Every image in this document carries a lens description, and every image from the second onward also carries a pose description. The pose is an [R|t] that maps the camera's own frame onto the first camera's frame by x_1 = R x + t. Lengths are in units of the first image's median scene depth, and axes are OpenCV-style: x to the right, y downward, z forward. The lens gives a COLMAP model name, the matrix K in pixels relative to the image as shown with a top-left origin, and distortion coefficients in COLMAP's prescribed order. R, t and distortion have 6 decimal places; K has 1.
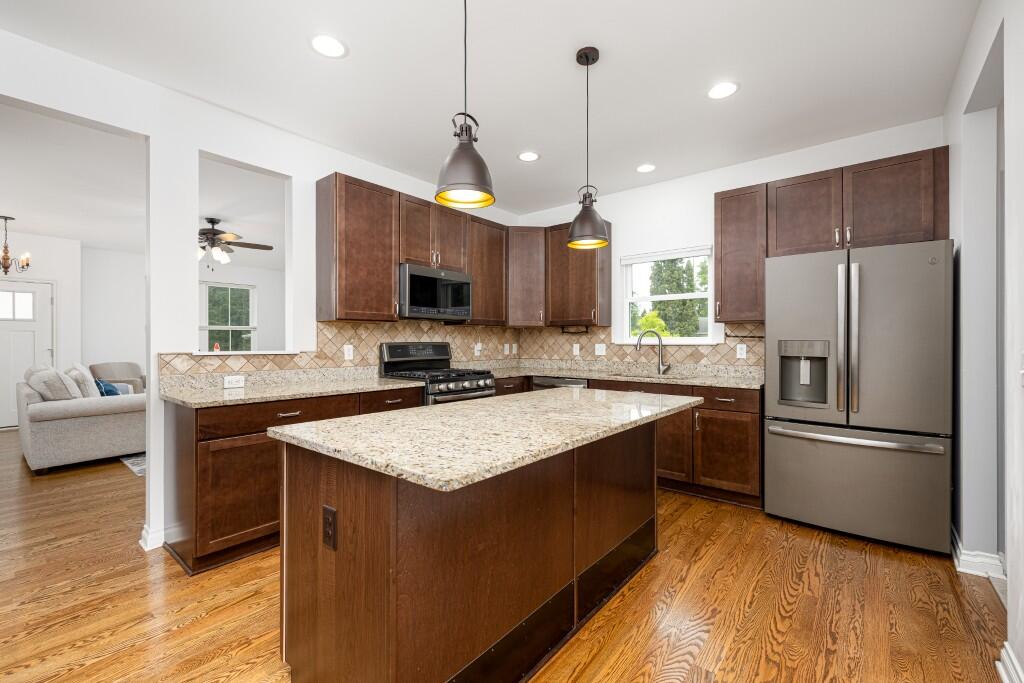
lens RADIAL K [[433.6, 0, 511.0], [0, 433.6, 343.1], [0, 0, 1]] dist [-0.001873, -0.001450]
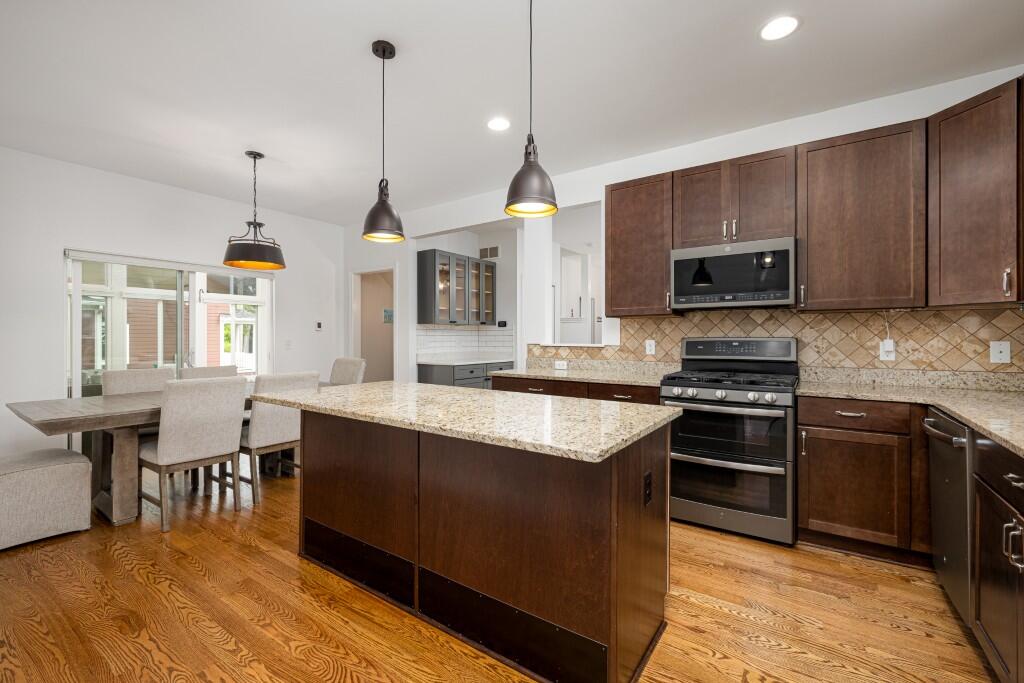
lens RADIAL K [[433.6, 0, 511.1], [0, 433.6, 340.0], [0, 0, 1]] dist [-0.001873, -0.001450]
pose [[0.081201, 0.004920, -0.996686, 0.557808], [-0.005666, 0.999974, 0.004475, 0.001256], [0.996682, 0.005284, 0.081227, 0.531383]]
